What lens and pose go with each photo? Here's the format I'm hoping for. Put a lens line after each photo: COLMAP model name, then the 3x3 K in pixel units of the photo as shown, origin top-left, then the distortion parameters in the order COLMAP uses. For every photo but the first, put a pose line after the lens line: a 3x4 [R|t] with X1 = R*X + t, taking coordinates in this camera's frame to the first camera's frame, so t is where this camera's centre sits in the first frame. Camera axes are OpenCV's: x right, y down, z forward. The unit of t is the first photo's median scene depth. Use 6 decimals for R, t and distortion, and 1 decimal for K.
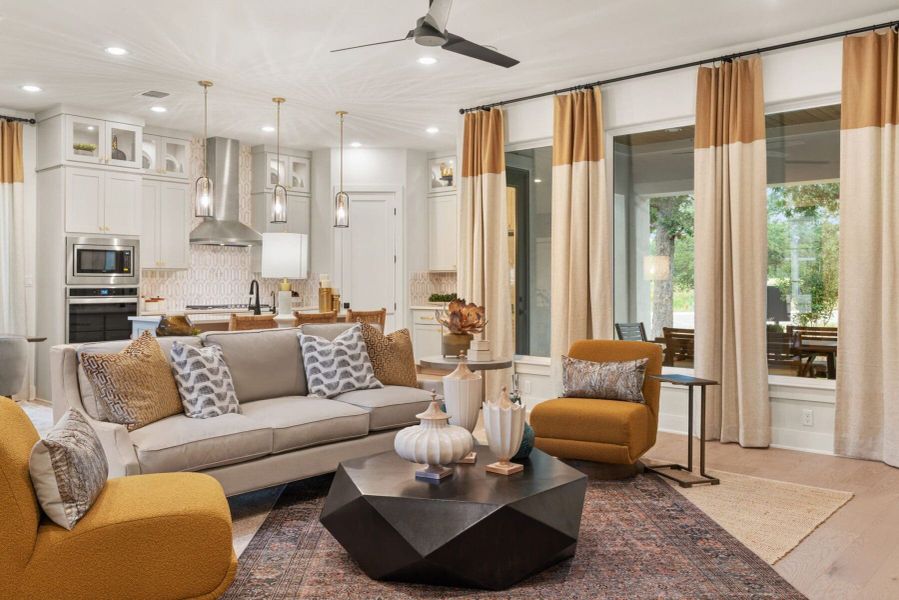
lens RADIAL K [[755.3, 0, 449.9], [0, 755.3, 294.8], [0, 0, 1]] dist [0.019223, 0.008164]
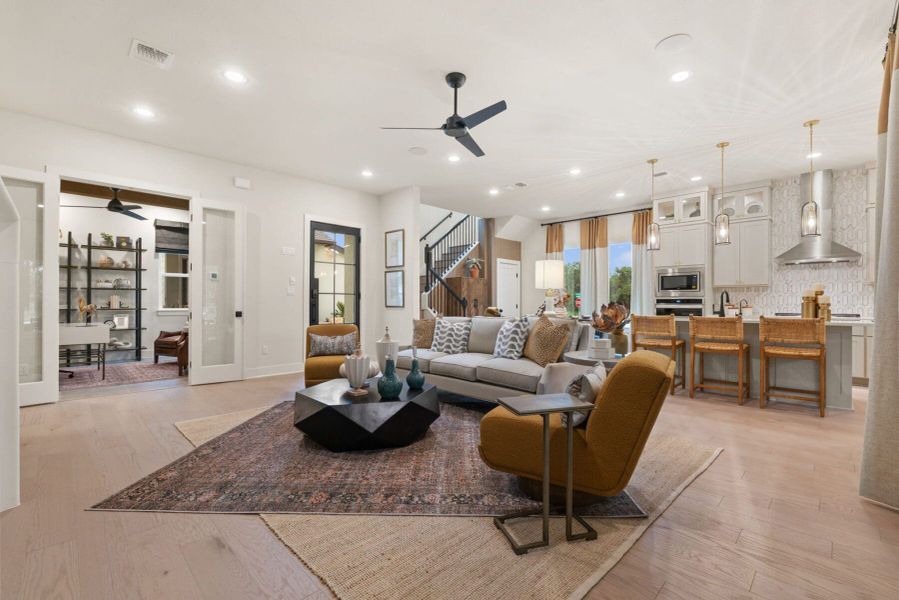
lens RADIAL K [[401.9, 0, 449.1], [0, 401.9, 304.9], [0, 0, 1]] dist [-0.000324, 0.000059]
pose [[-0.087769, -0.001381, -0.996140, 0.843664], [-0.015971, 0.999872, 0.000021, 0.021643], [0.996013, 0.015911, -0.087780, 1.113176]]
